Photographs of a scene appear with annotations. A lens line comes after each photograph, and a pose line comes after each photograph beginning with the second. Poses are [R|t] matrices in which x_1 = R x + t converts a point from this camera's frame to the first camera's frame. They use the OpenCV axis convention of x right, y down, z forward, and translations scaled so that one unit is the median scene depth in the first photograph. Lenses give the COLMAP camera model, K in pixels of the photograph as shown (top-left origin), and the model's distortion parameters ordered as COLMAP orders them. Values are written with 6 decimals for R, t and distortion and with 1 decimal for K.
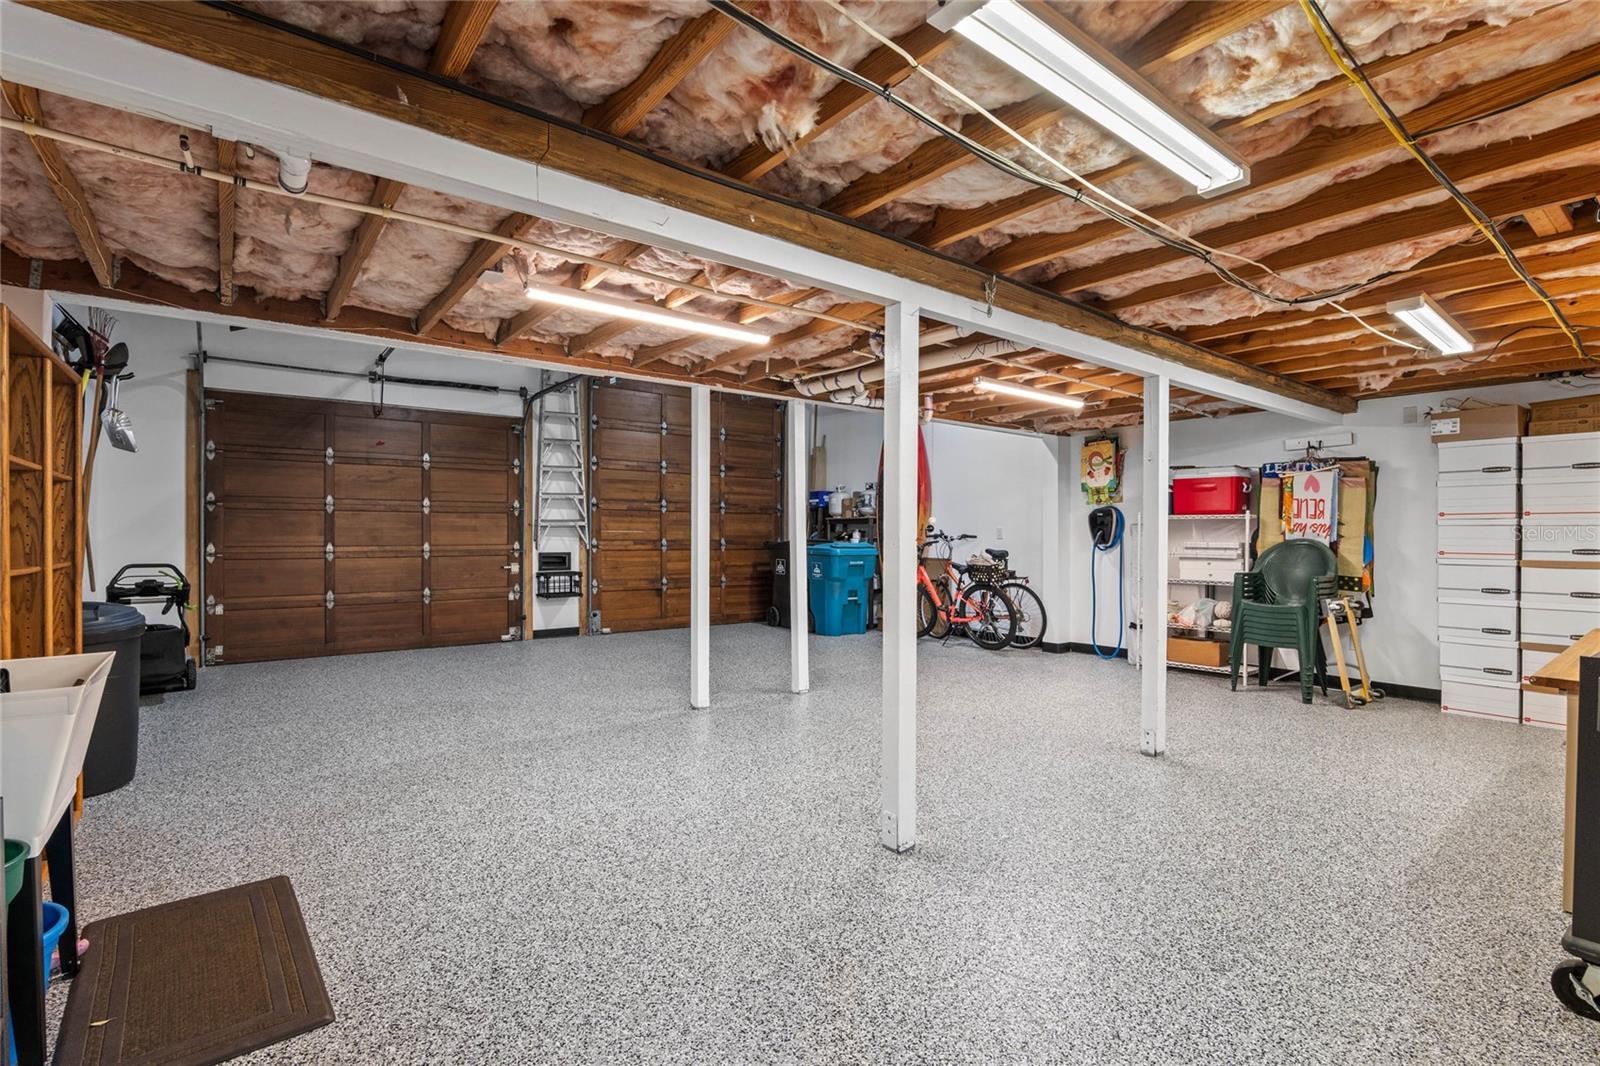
lens RADIAL K [[744.1, 0, 802.7], [0, 744.1, 534.7], [0, 0, 1]] dist [-0.020760, 0.005629]
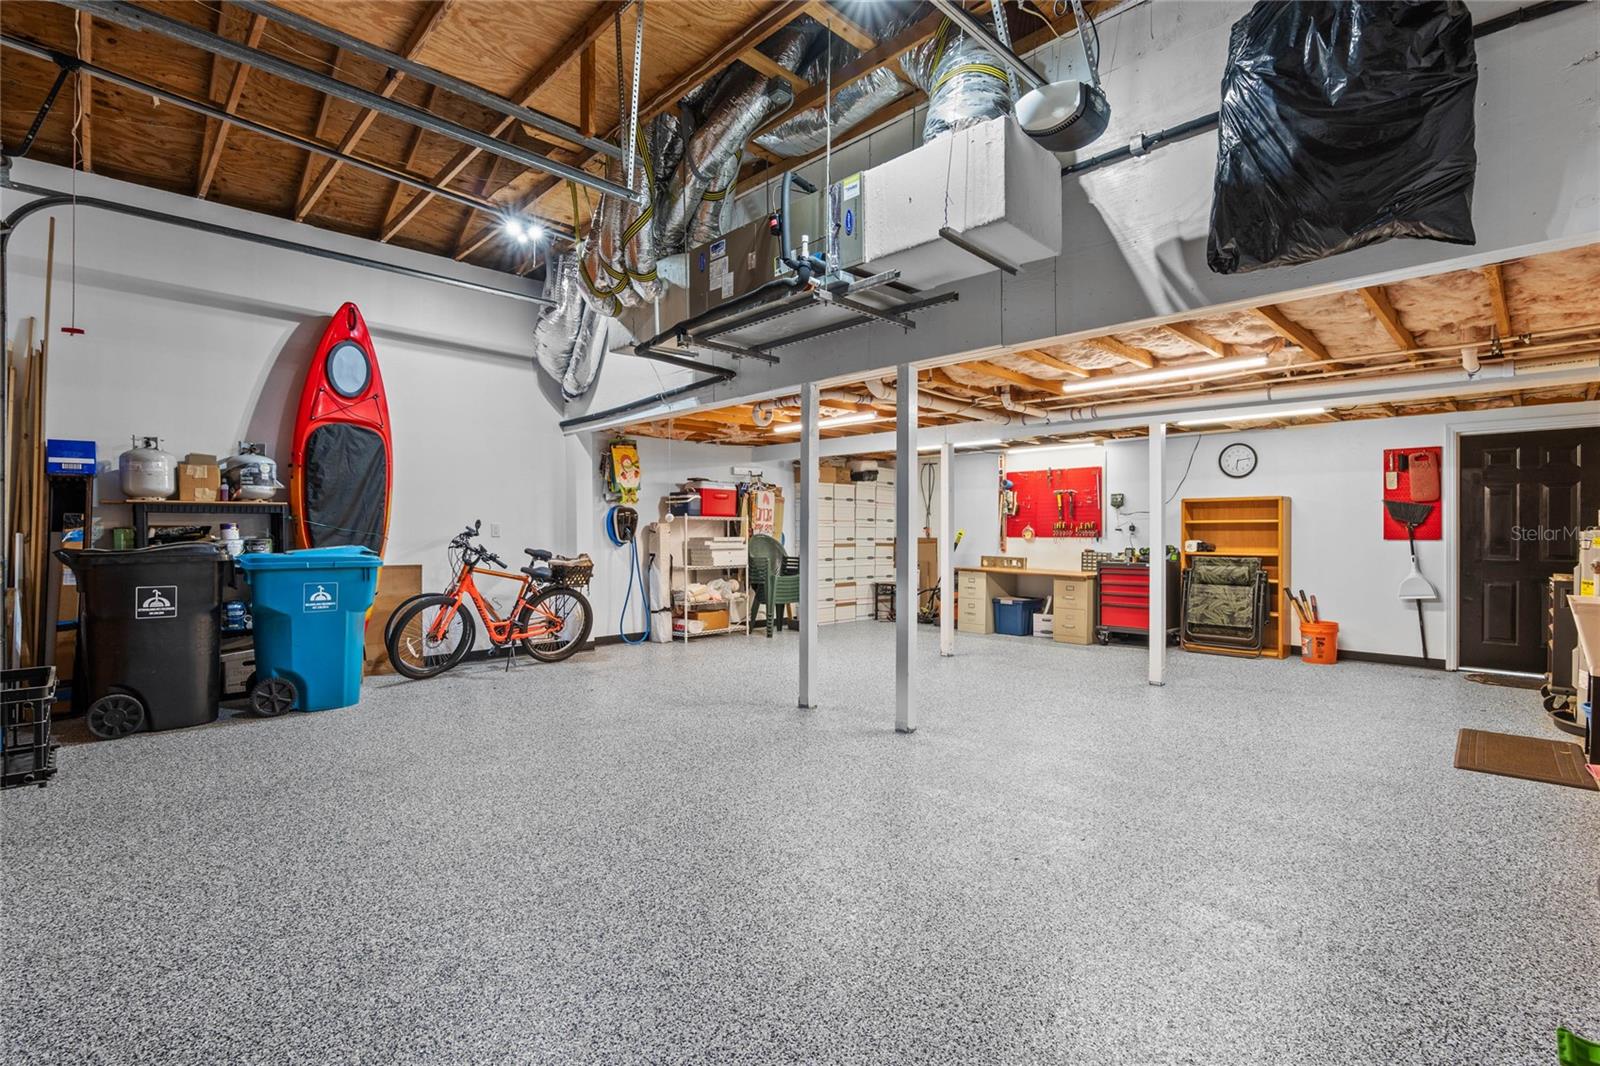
lens RADIAL K [[744.1, 0, 801.3], [0, 744.1, 528.5], [0, 0, 1]] dist [-0.020760, 0.005629]
pose [[-0.110879, 0.000018, 0.993834, -0.890917], [-0.000313, 1.000000, -0.000053, -0.005691], [-0.993834, -0.000317, -0.110879, 1.088676]]
